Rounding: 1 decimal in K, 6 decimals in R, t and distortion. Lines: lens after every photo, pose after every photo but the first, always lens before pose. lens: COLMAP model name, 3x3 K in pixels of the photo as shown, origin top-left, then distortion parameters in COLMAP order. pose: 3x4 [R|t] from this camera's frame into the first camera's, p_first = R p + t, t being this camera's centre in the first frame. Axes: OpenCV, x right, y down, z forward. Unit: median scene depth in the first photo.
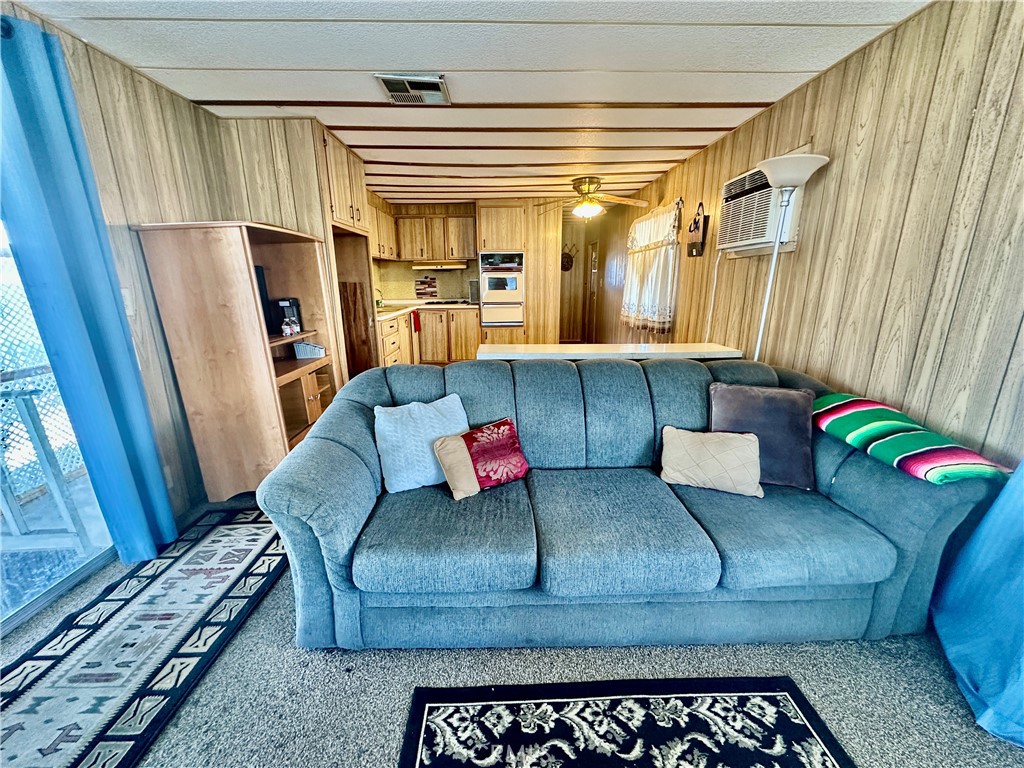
lens RADIAL K [[408.7, 0, 511.4], [0, 408.7, 385.3], [0, 0, 1]] dist [-0.003789, 0.000843]
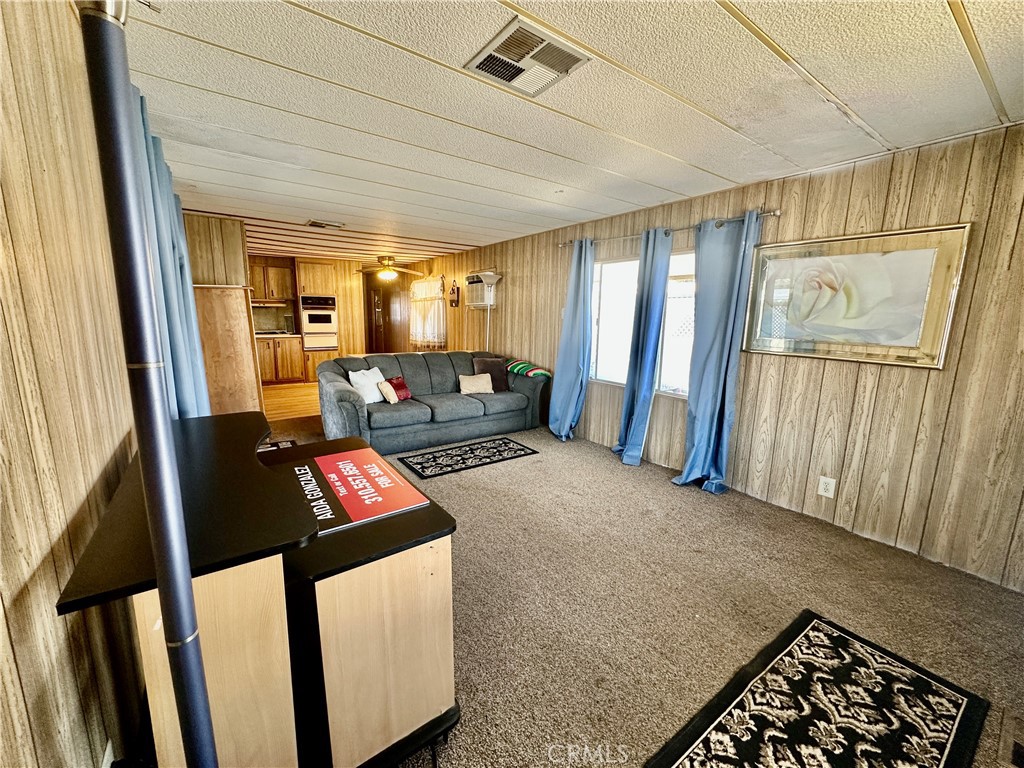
lens RADIAL K [[408.7, 0, 511.4], [0, 408.7, 385.3], [0, 0, 1]] dist [-0.003789, 0.000843]
pose [[0.830060, -0.075141, 0.552589, -0.574698], [0.120222, 0.991693, -0.045739, 0.234232], [-0.544562, 0.104399, 0.832198, -0.973372]]
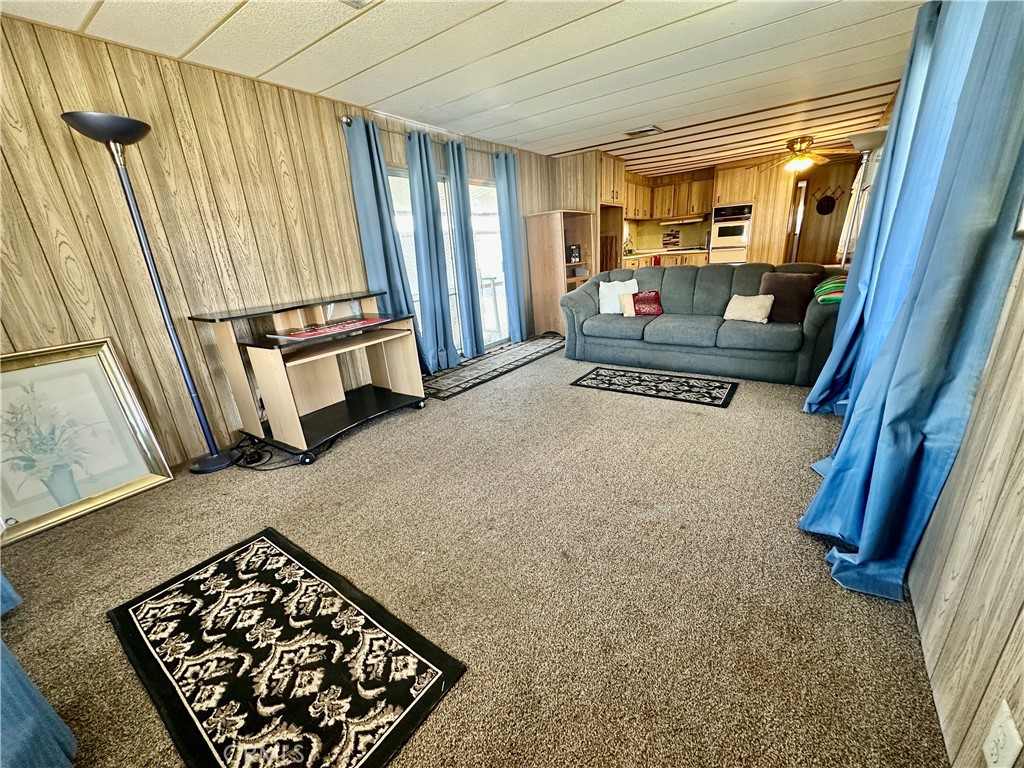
lens RADIAL K [[406.3, 0, 511.4], [0, 406.3, 387.8], [0, 0, 1]] dist [-0.002729, 0.000091]
pose [[0.798146, 0.149882, -0.583523, 0.533991], [-0.093991, 0.987678, 0.125130, 0.294714], [0.595087, -0.045026, 0.802399, -0.929784]]
